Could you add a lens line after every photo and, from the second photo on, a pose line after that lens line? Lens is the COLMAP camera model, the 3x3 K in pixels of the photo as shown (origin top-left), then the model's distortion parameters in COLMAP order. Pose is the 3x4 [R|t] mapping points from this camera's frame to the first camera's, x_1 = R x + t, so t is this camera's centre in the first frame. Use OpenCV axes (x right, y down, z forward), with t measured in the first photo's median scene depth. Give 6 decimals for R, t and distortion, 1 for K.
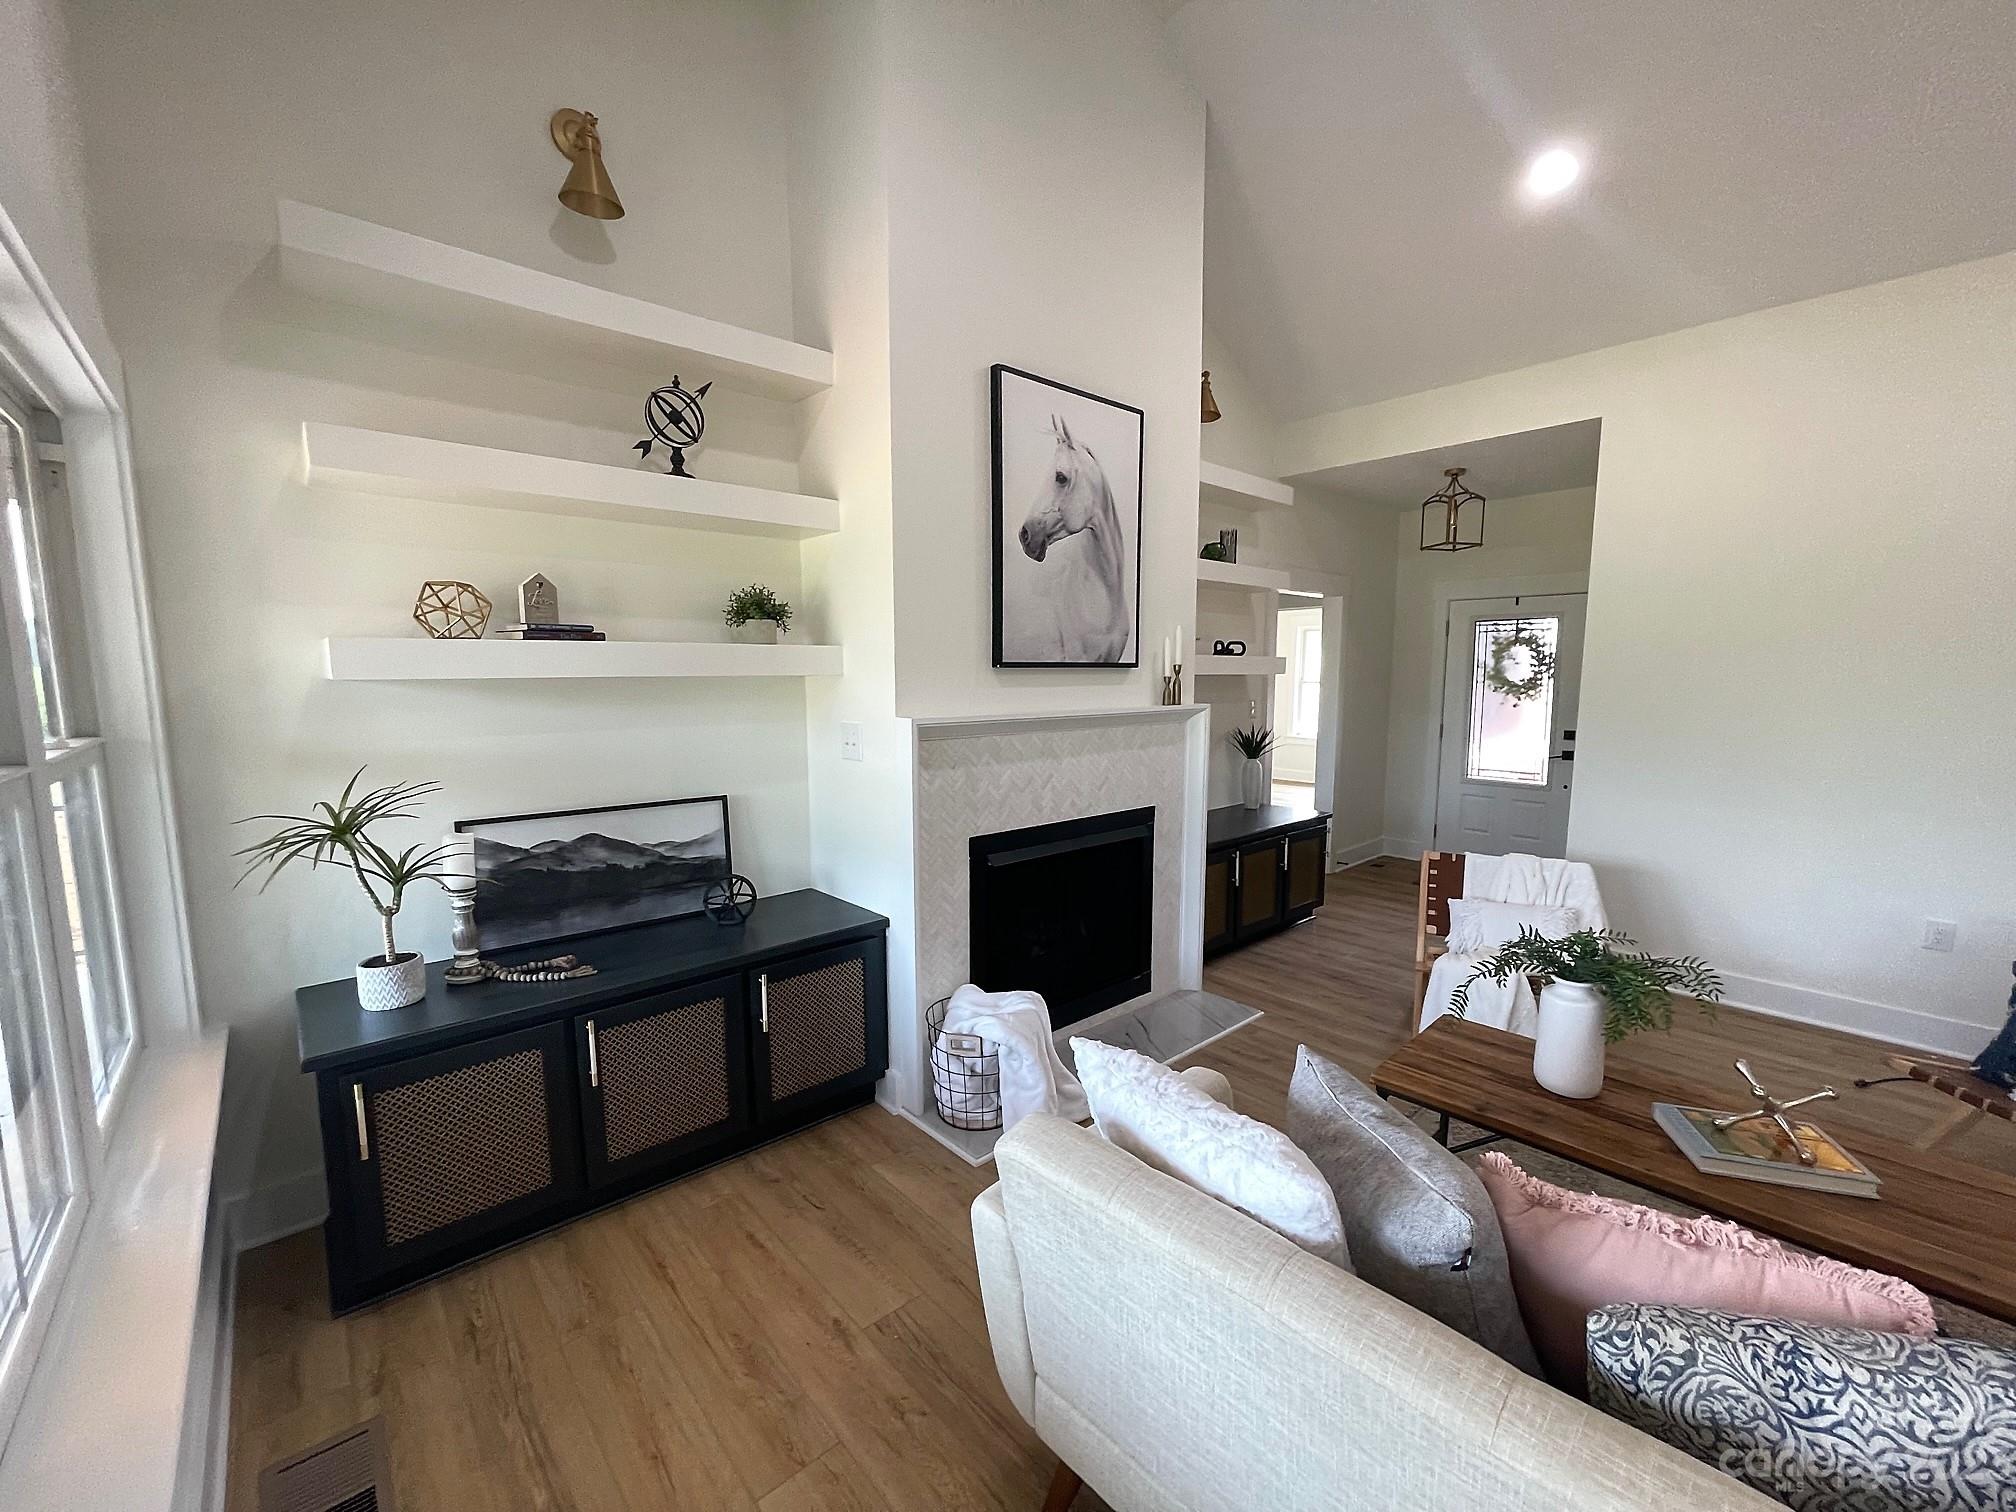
lens RADIAL K [[816.9, 0, 1007.3], [0, 816.9, 760.7], [0, 0, 1]] dist [-0.003219, 0.001251]
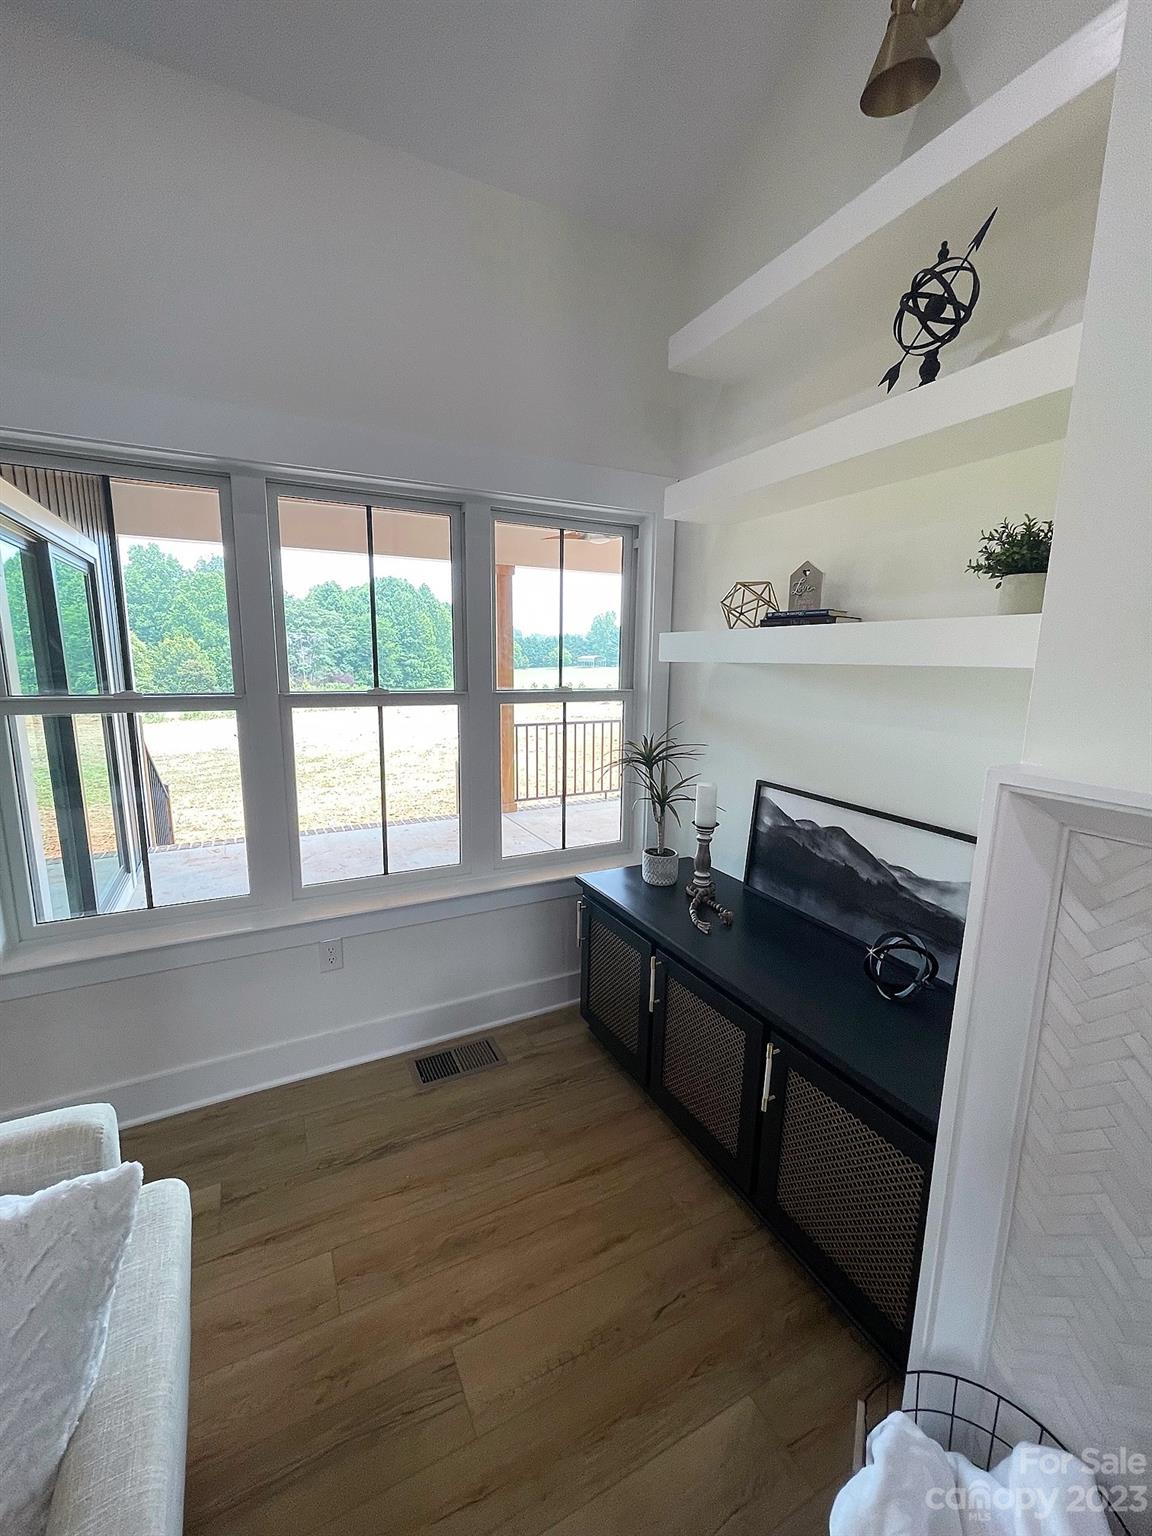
lens RADIAL K [[622.4, 0, 571.6], [0, 622.4, 765.4], [0, 0, 1]] dist [-0.003219, 0.001251]
pose [[-0.253712, 0.168503, -0.952490, 0.212983], [-0.115779, 0.972340, 0.202855, -0.077346], [0.960326, 0.161745, -0.227185, 0.690447]]
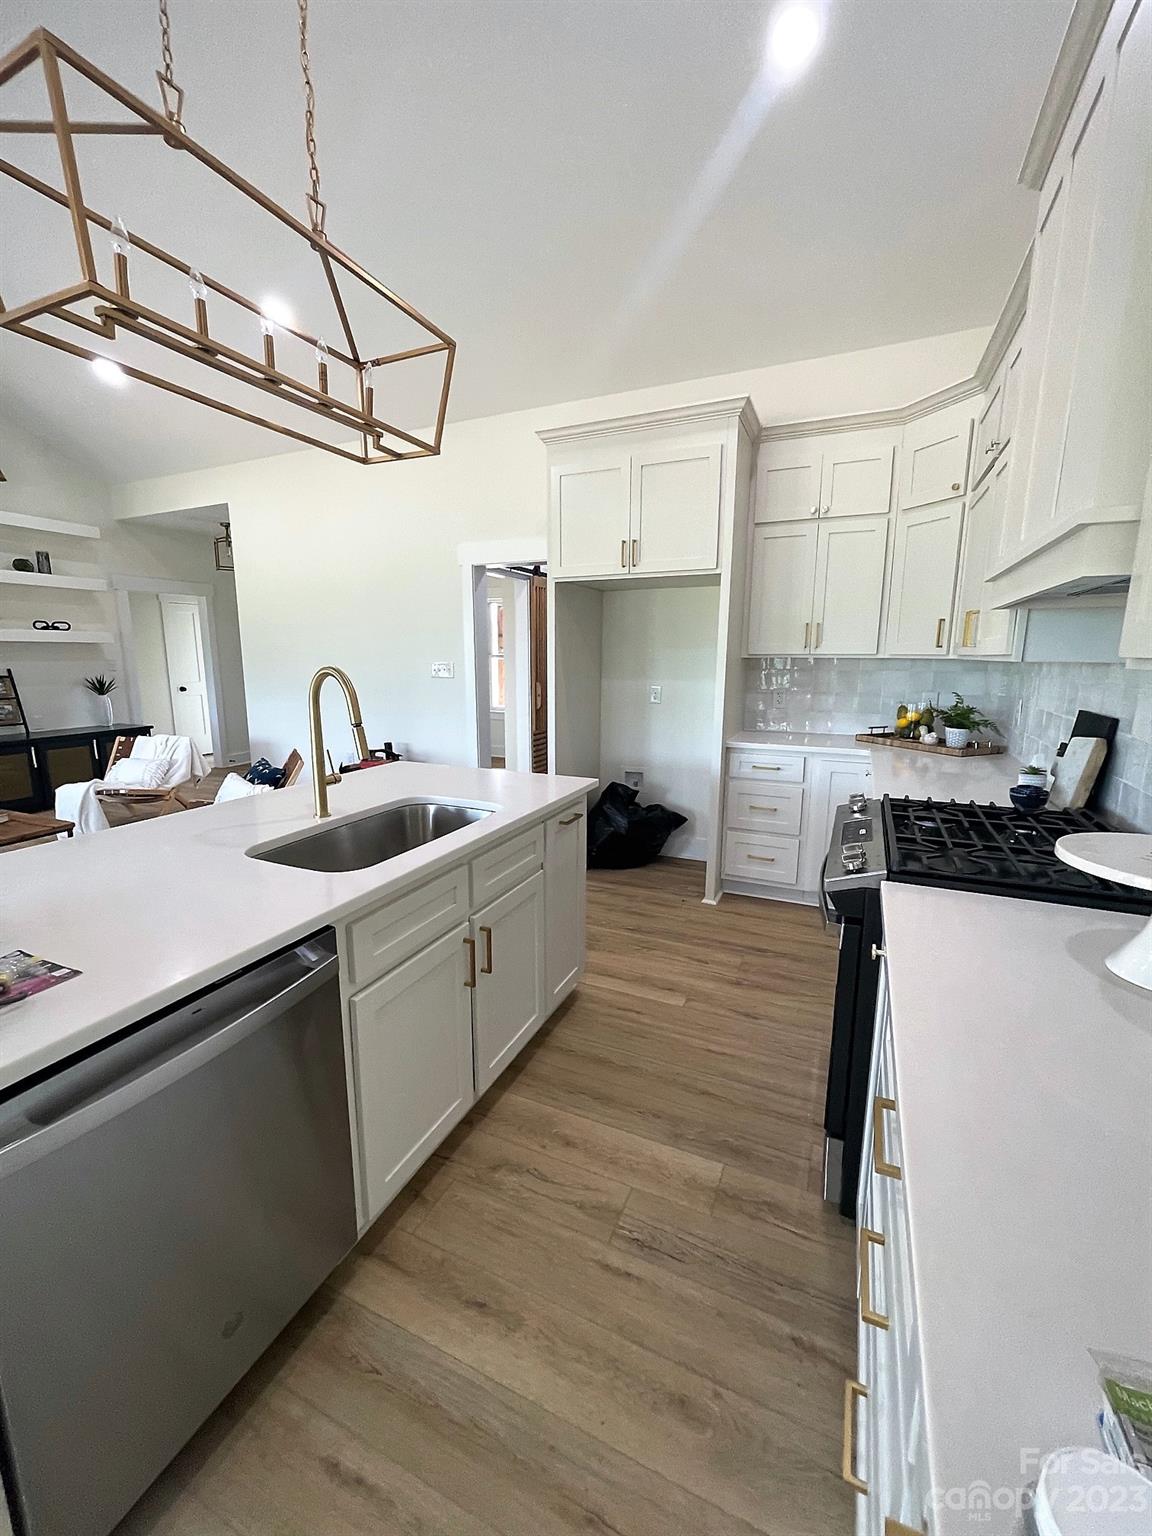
lens RADIAL K [[622.4, 0, 568.8], [0, 622.4, 767.5], [0, 0, 1]] dist [-0.003219, 0.001251]
pose [[0.919952, -0.073381, 0.385101, 1.039317], [0.046230, 0.995778, 0.079309, 0.132886], [-0.389294, -0.055157, 0.919460, -0.789936]]
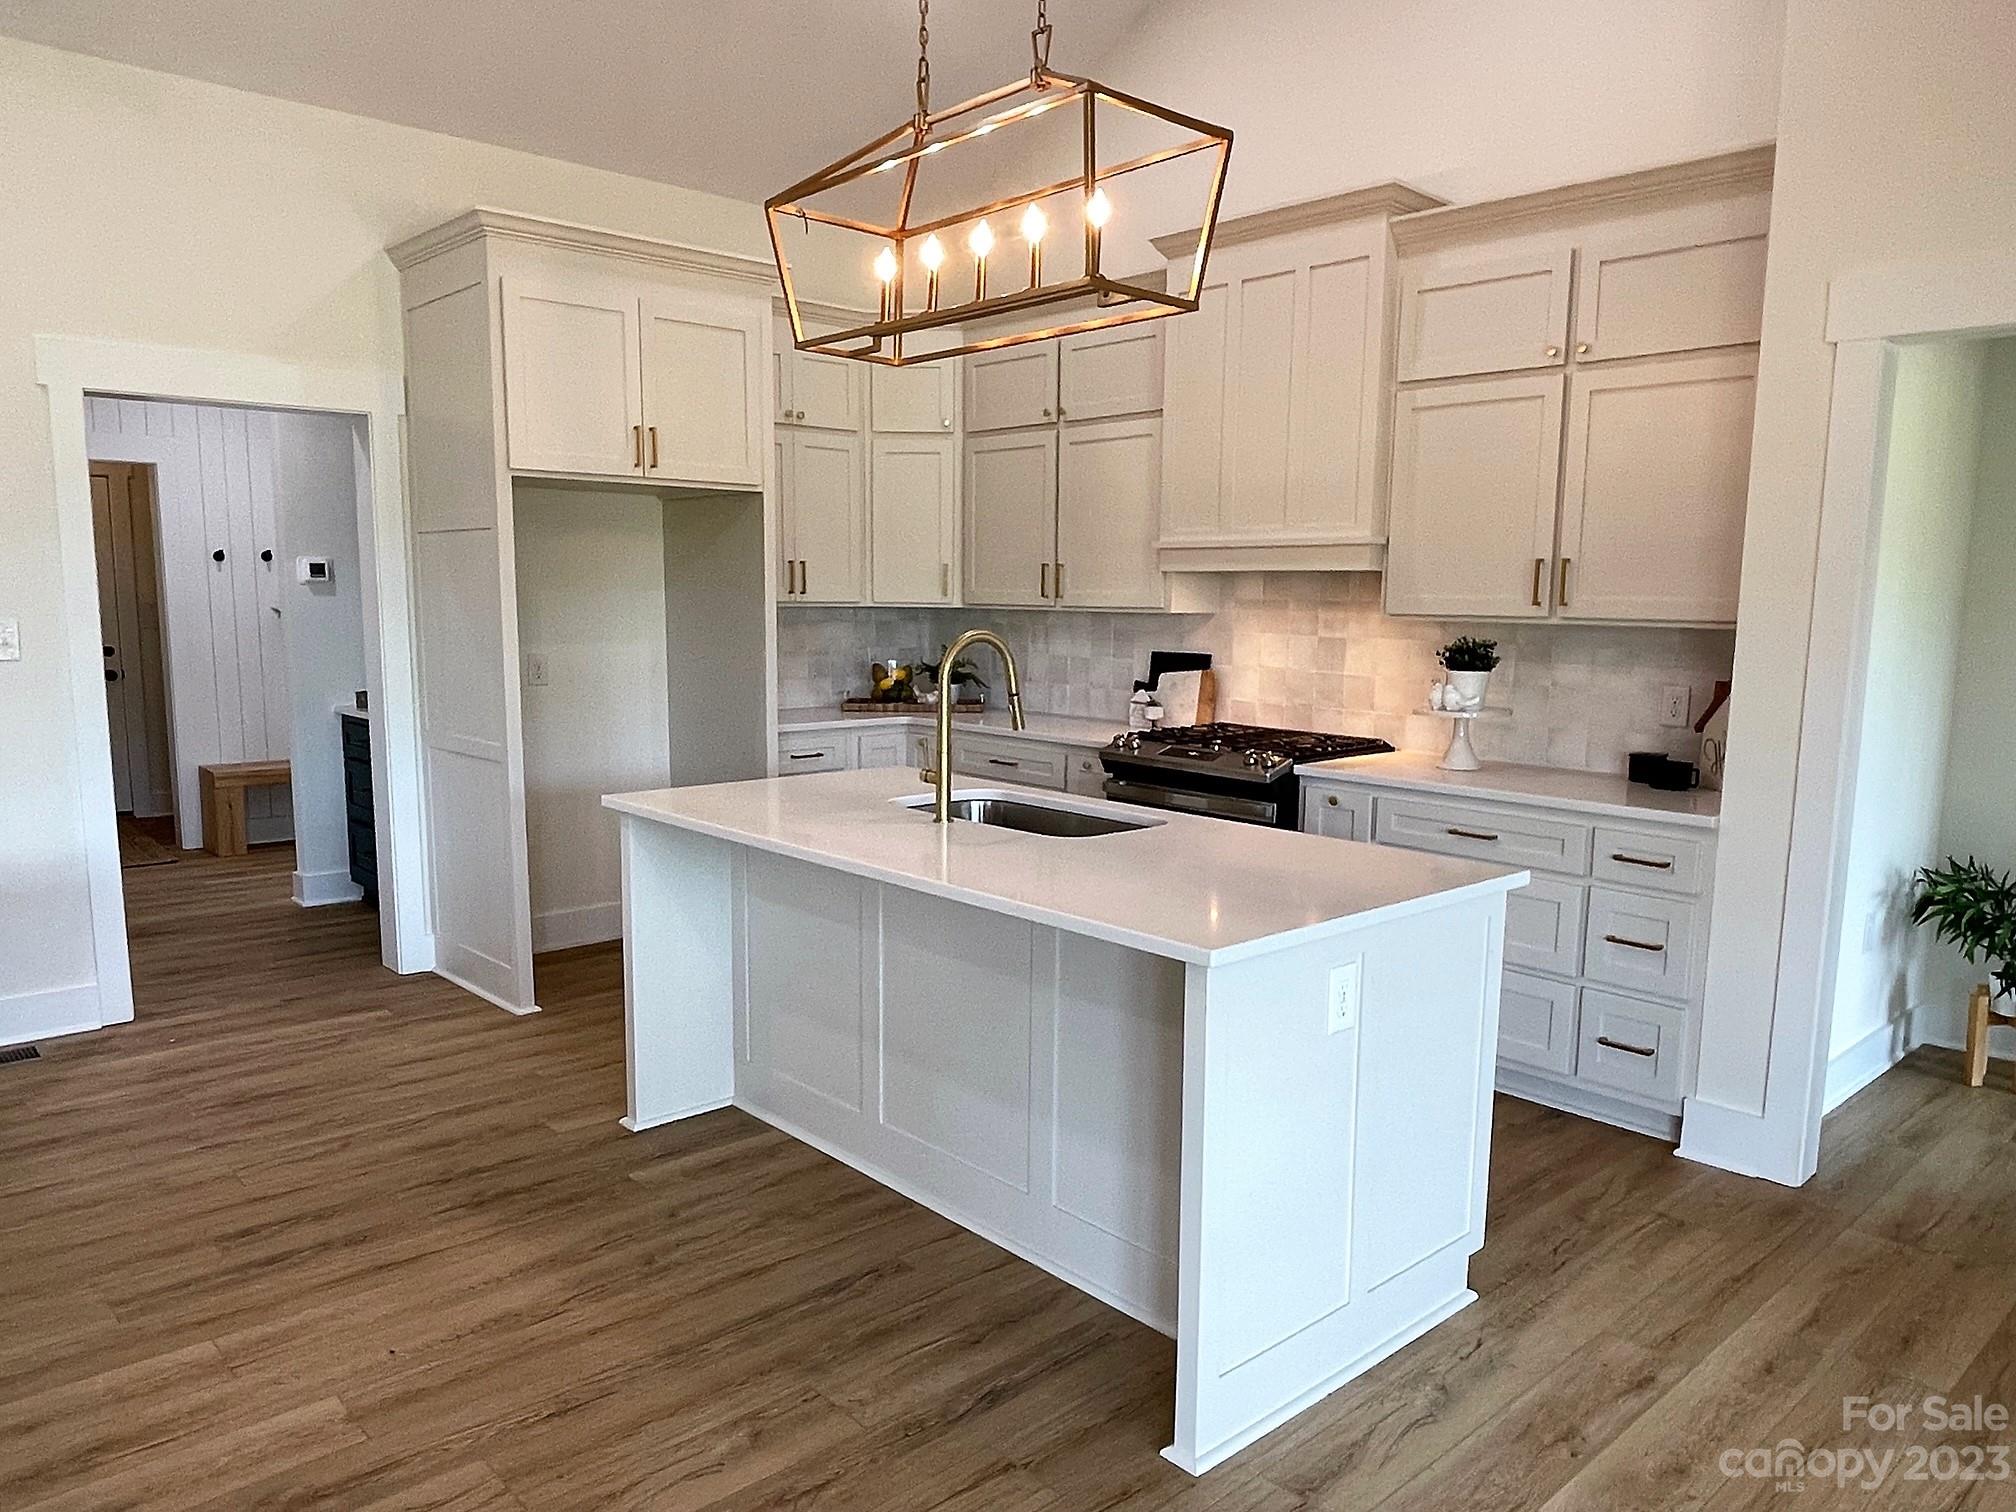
lens RADIAL K [[1388.2, 0, 1024.7], [0, 1388.2, 789.5], [0, 0, 1]] dist [0.005239, -0.016662]
pose [[-0.018586, -0.147251, 0.988925, 0.032275], [0.099948, 0.983867, 0.148376, 0.044825], [-0.994819, 0.101598, -0.003569, -0.215578]]
